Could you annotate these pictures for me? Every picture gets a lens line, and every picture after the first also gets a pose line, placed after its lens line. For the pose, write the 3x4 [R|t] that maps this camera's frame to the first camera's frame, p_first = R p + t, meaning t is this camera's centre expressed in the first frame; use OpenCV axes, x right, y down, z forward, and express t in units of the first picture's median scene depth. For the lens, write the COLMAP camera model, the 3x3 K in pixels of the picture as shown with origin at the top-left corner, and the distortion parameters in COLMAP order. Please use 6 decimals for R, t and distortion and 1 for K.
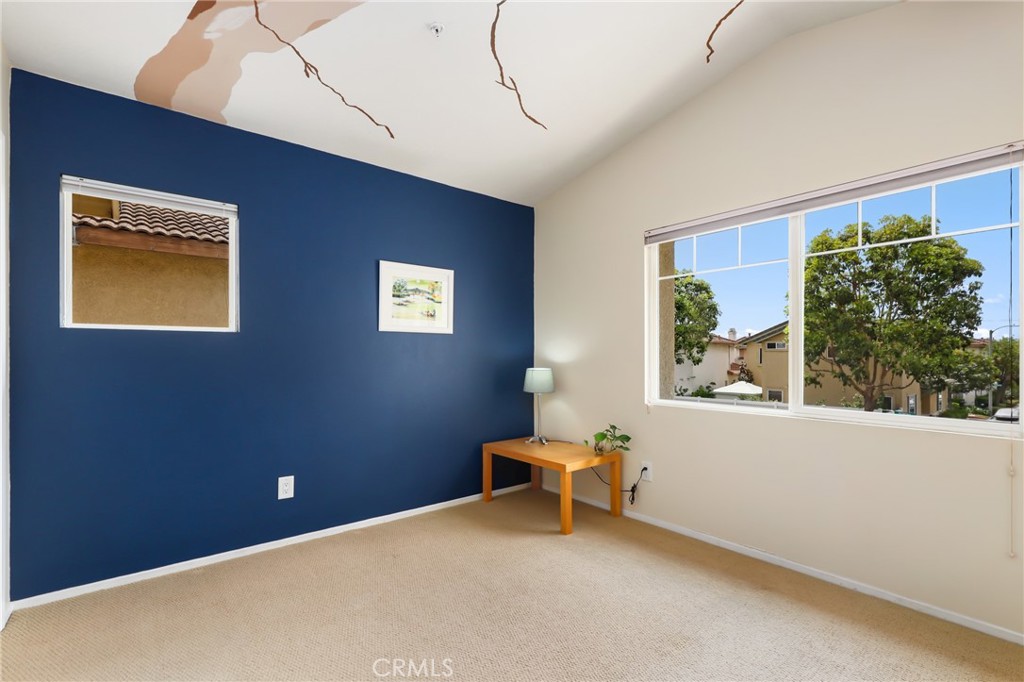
lens RADIAL K [[463.9, 0, 509.5], [0, 463.9, 346.4], [0, 0, 1]] dist [-0.000156, -0.001384]
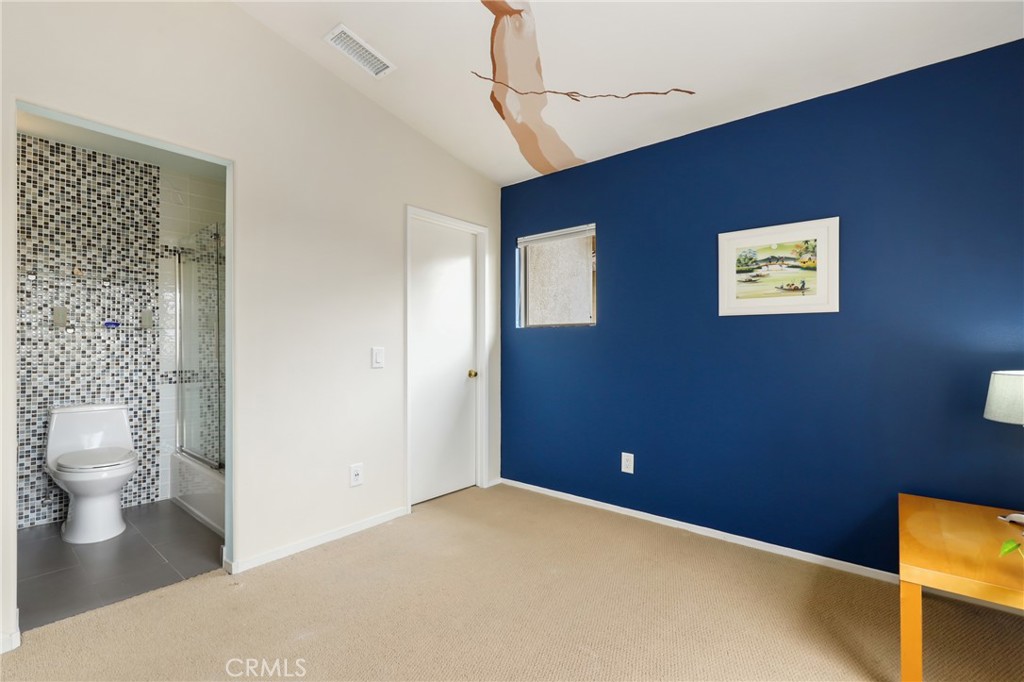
lens RADIAL K [[463.9, 0, 509.9], [0, 463.9, 347.0], [0, 0, 1]] dist [-0.000156, -0.001384]
pose [[0.187081, -0.004647, -0.982334, 0.469277], [0.007070, 0.999969, -0.003384, 0.023467], [0.982319, -0.006312, 0.187108, 0.431936]]
